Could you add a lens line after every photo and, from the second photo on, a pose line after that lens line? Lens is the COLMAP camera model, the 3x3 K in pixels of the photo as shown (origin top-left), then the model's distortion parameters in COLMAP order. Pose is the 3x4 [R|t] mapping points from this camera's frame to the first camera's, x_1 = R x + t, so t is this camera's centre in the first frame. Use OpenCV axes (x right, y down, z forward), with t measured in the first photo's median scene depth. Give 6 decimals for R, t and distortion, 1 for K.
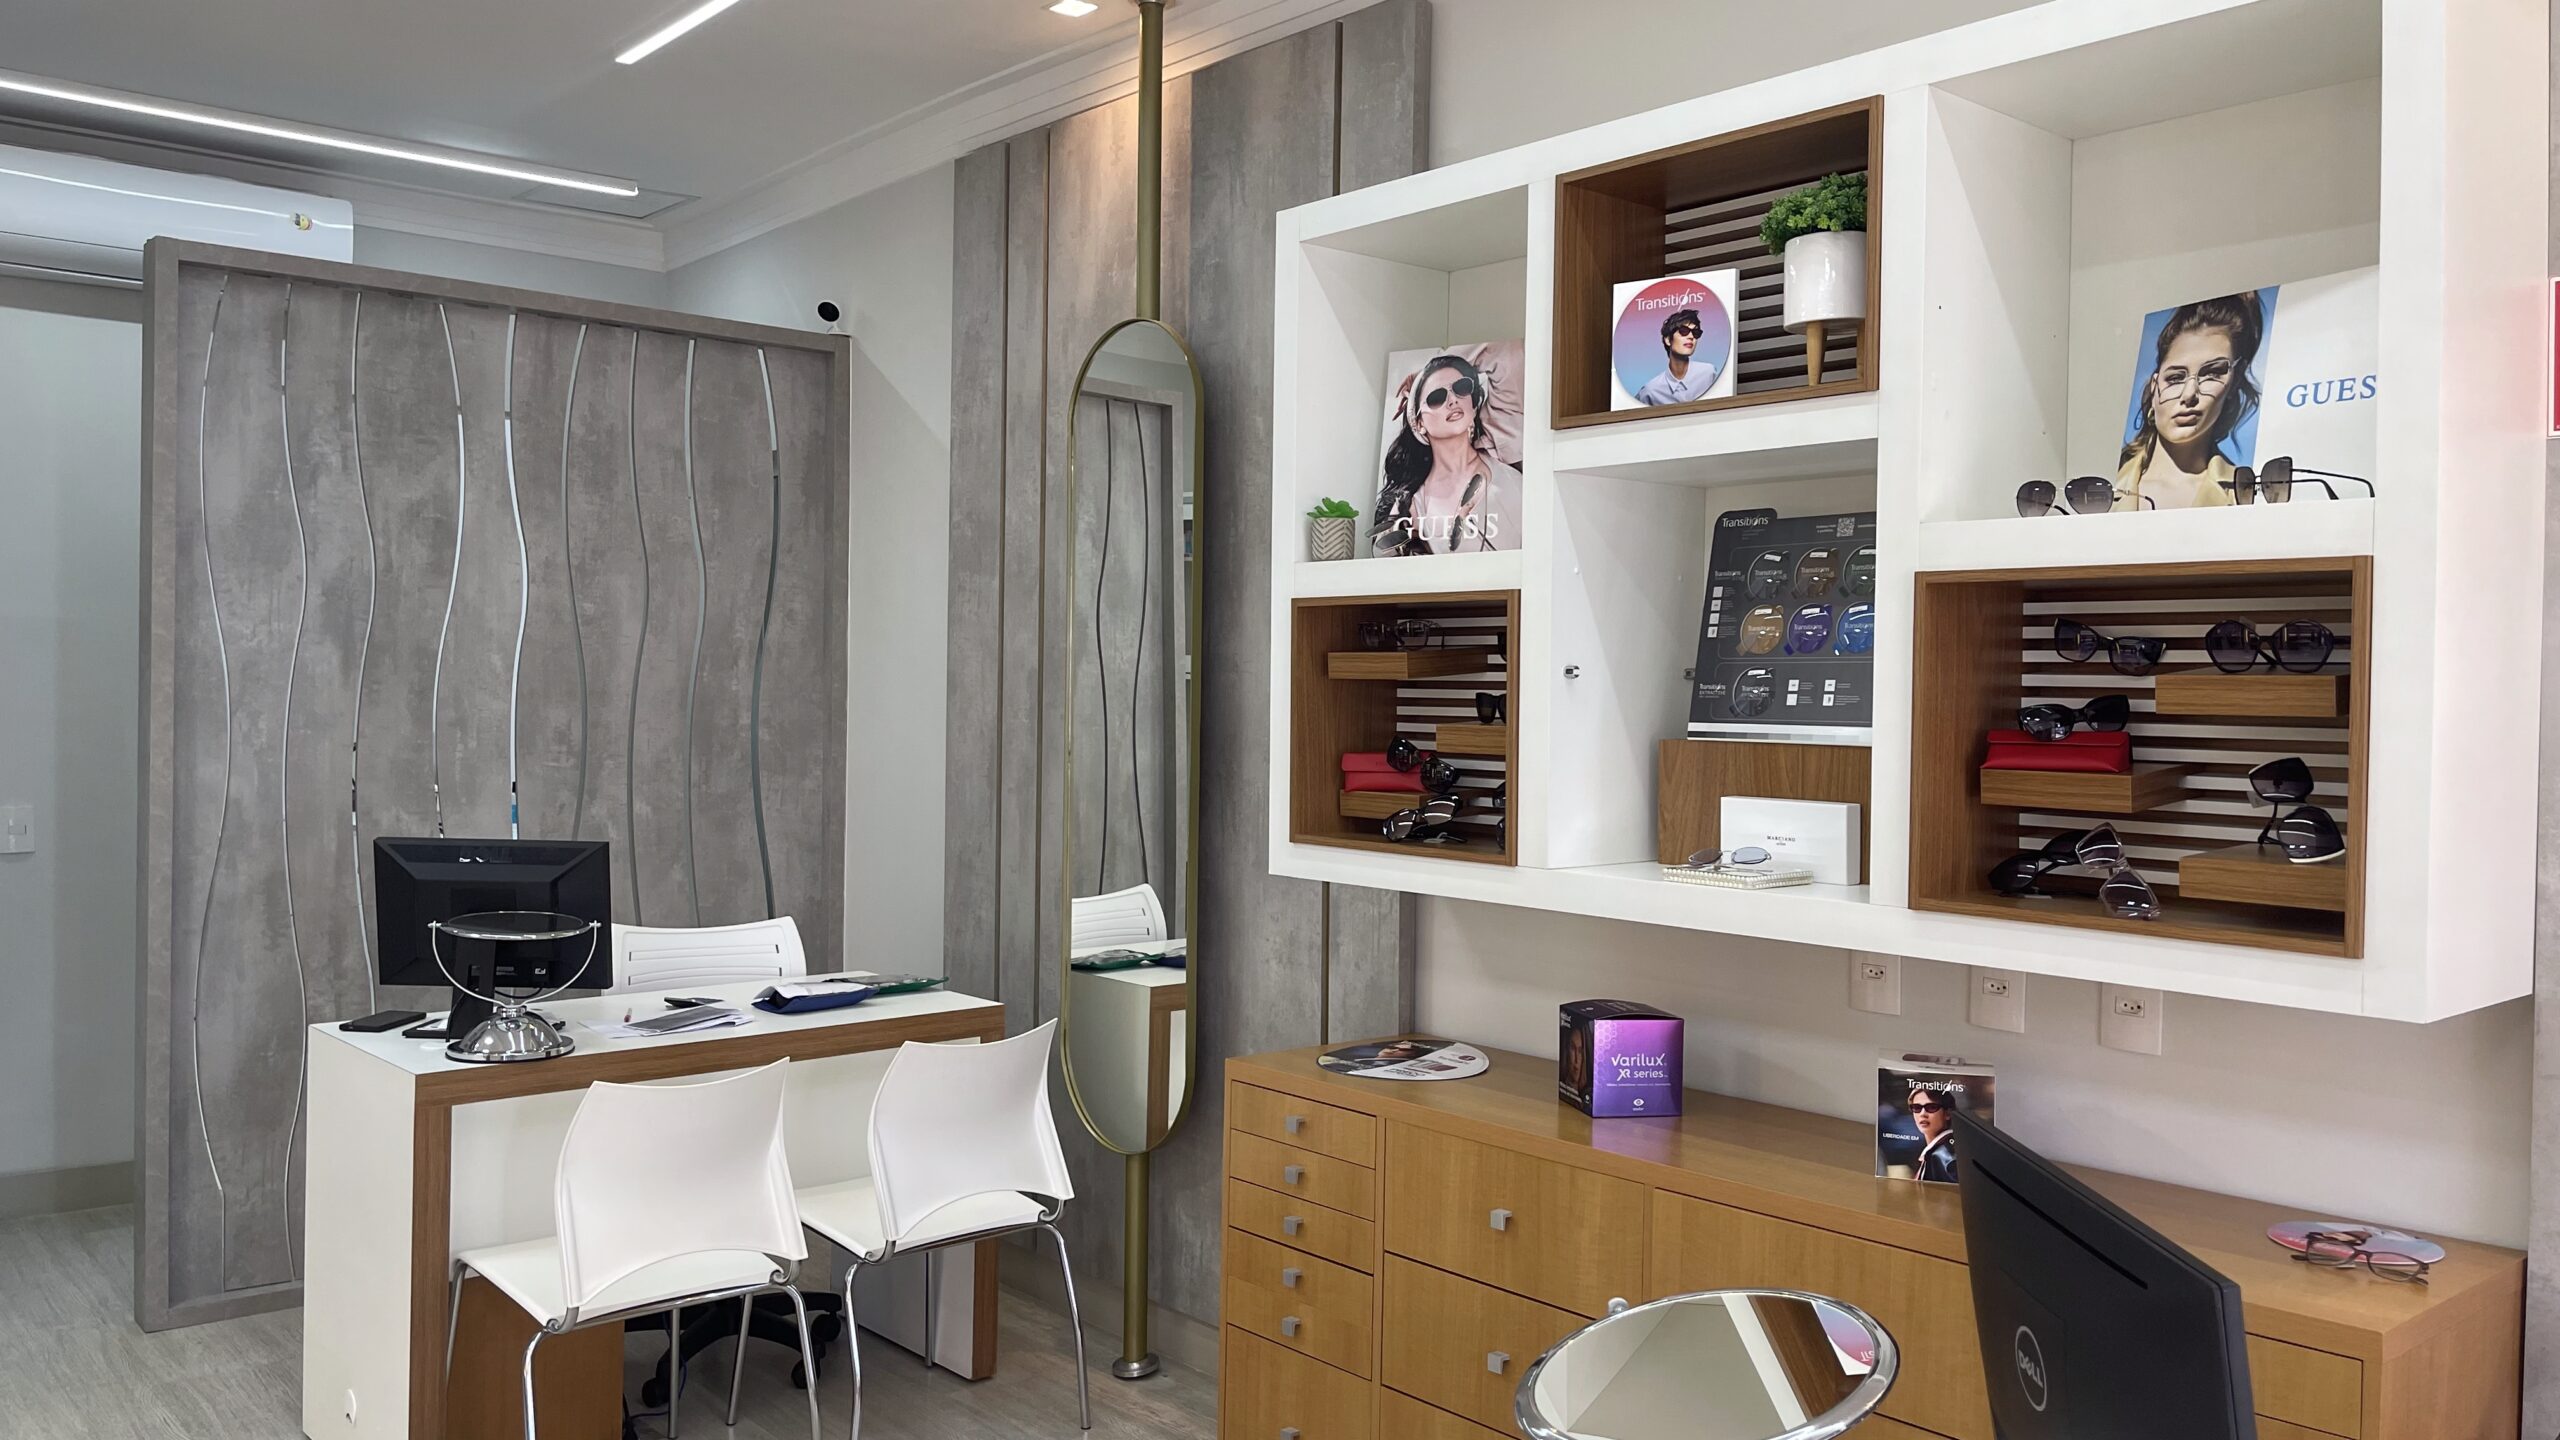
lens RADIAL K [[1956.0, 0, 1280.0], [0, 1956.0, 720.0], [0, 0, 1]] dist [0.121388, -0.202285]
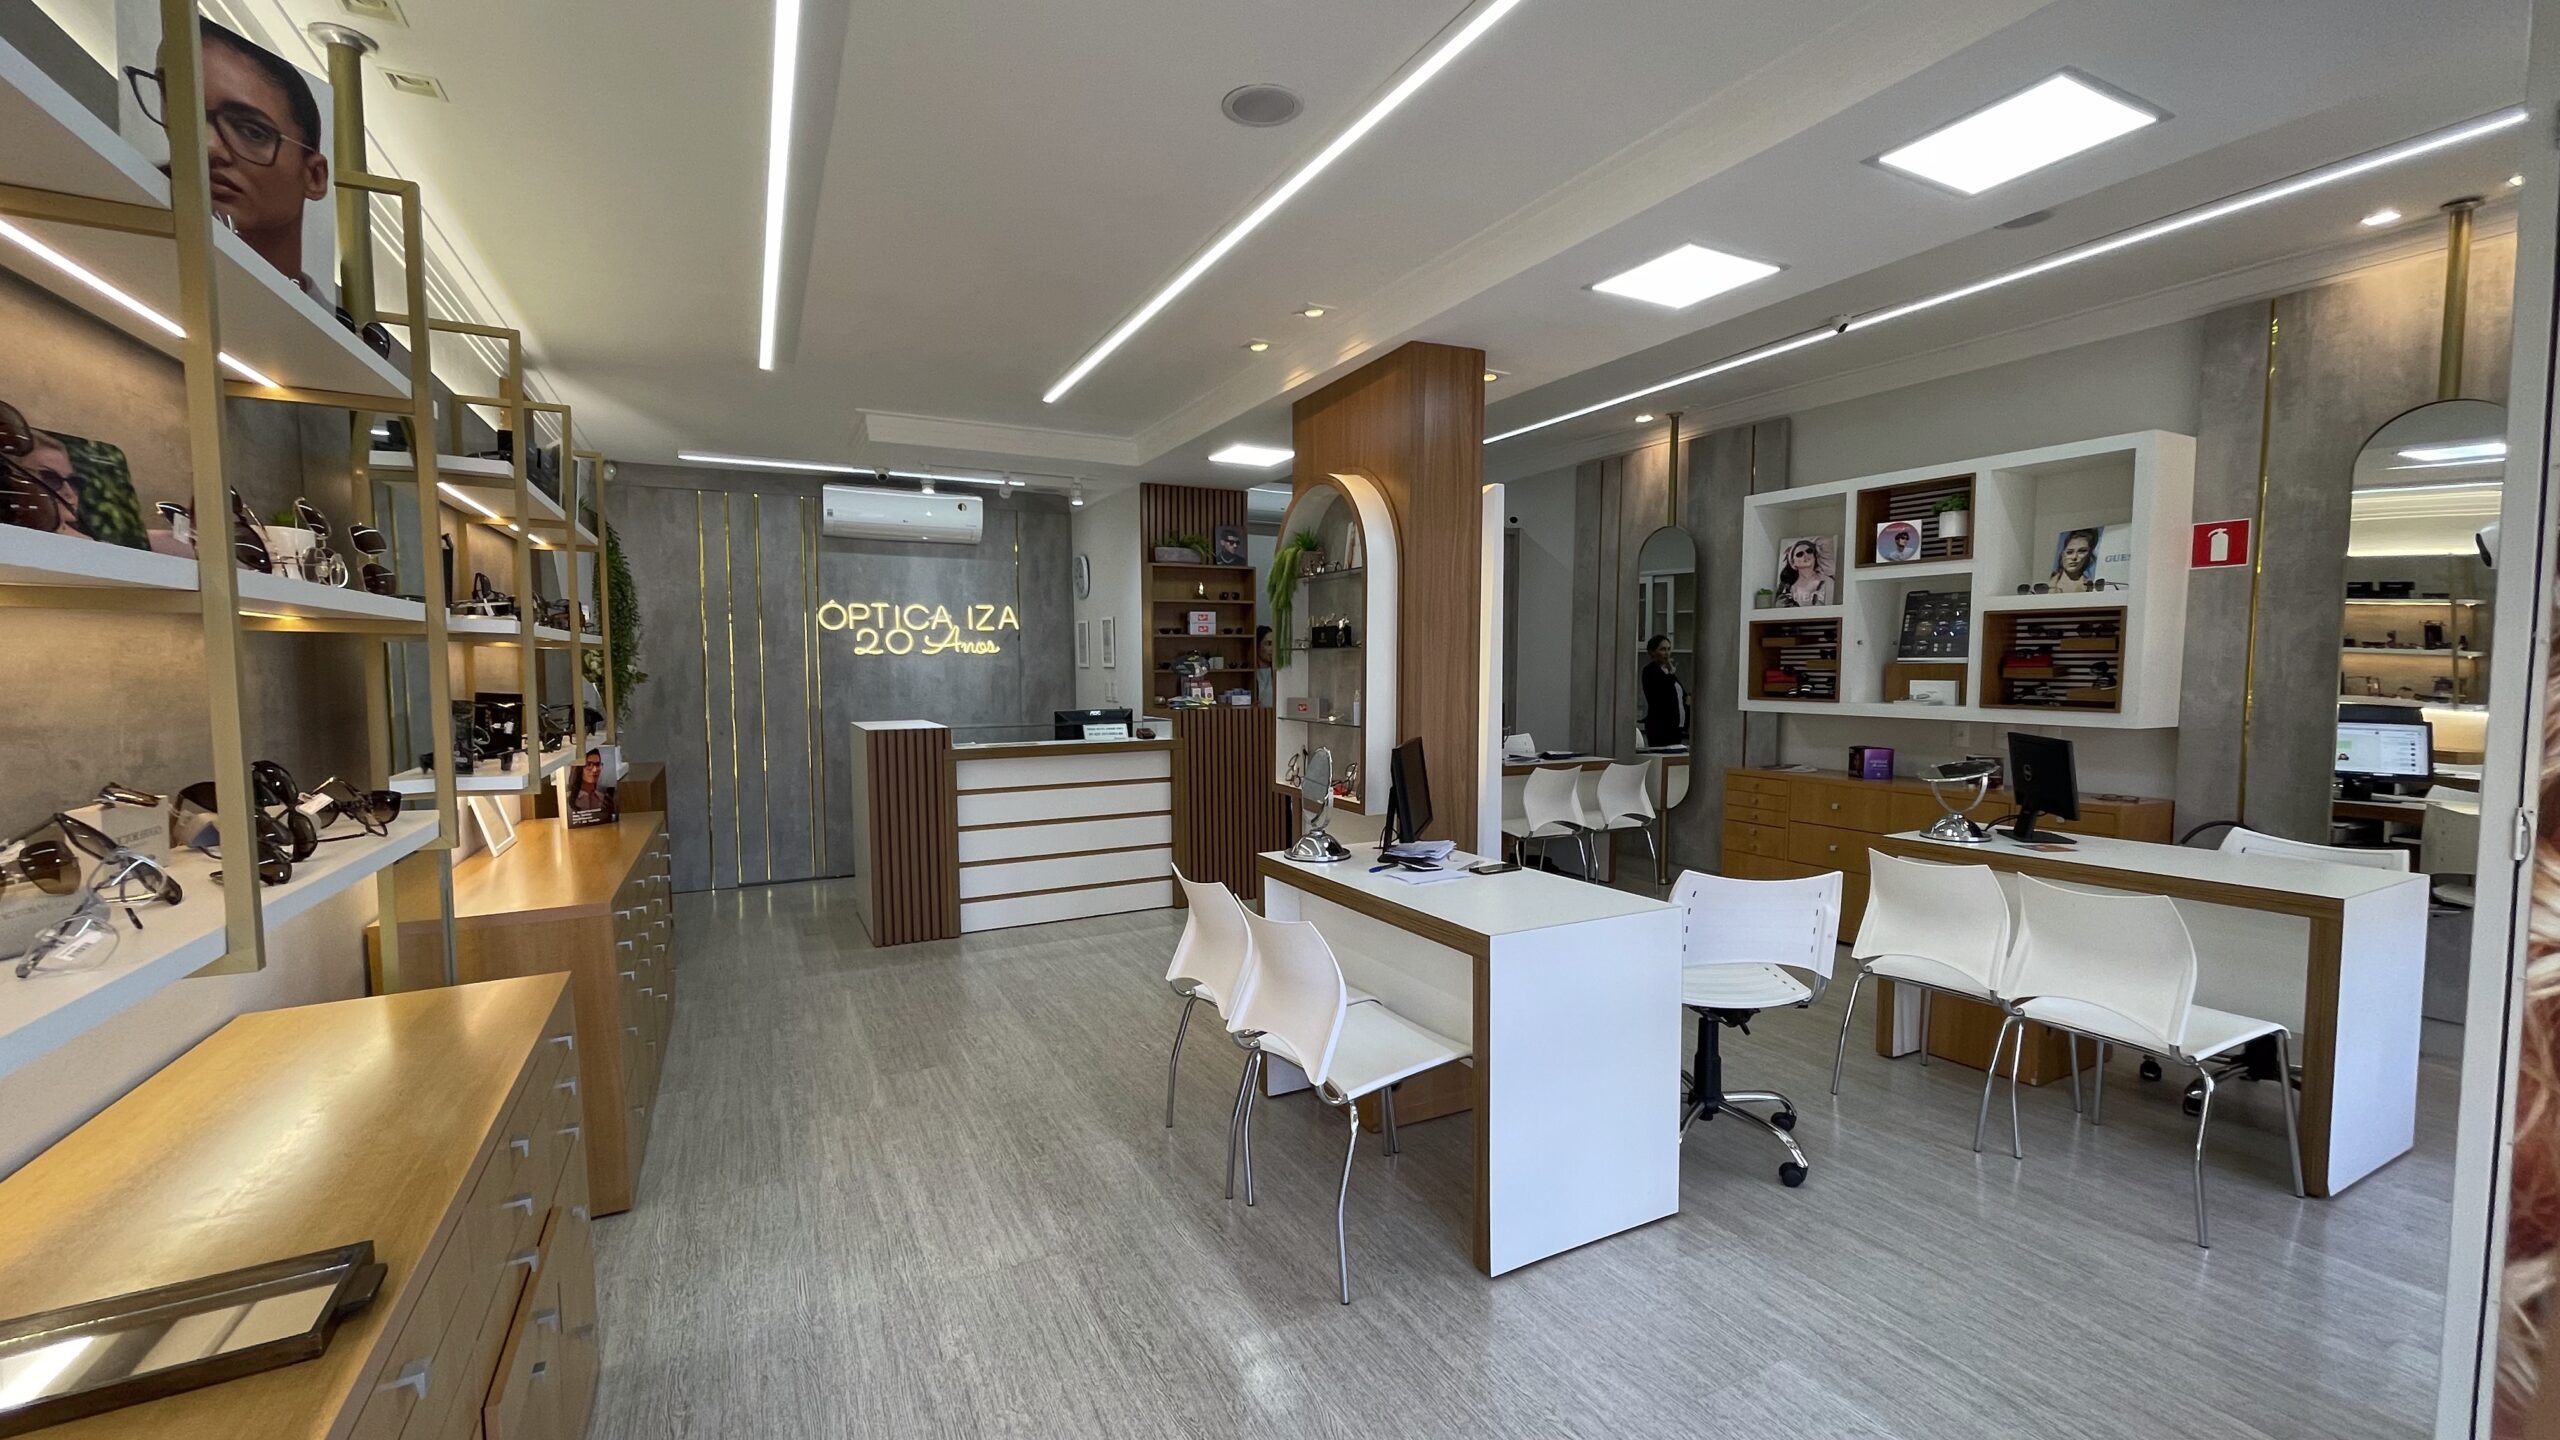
lens RADIAL K [[1028.0, 0, 1281.5], [0, 1028.0, 740.6], [0, 0, 1]] dist [-0.000552, -0.000063]
pose [[0.973009, 0.001136, -0.230764, -0.397159], [0.012195, 0.998337, 0.056335, 0.030683], [0.230444, -0.057629, 0.971378, -0.903210]]
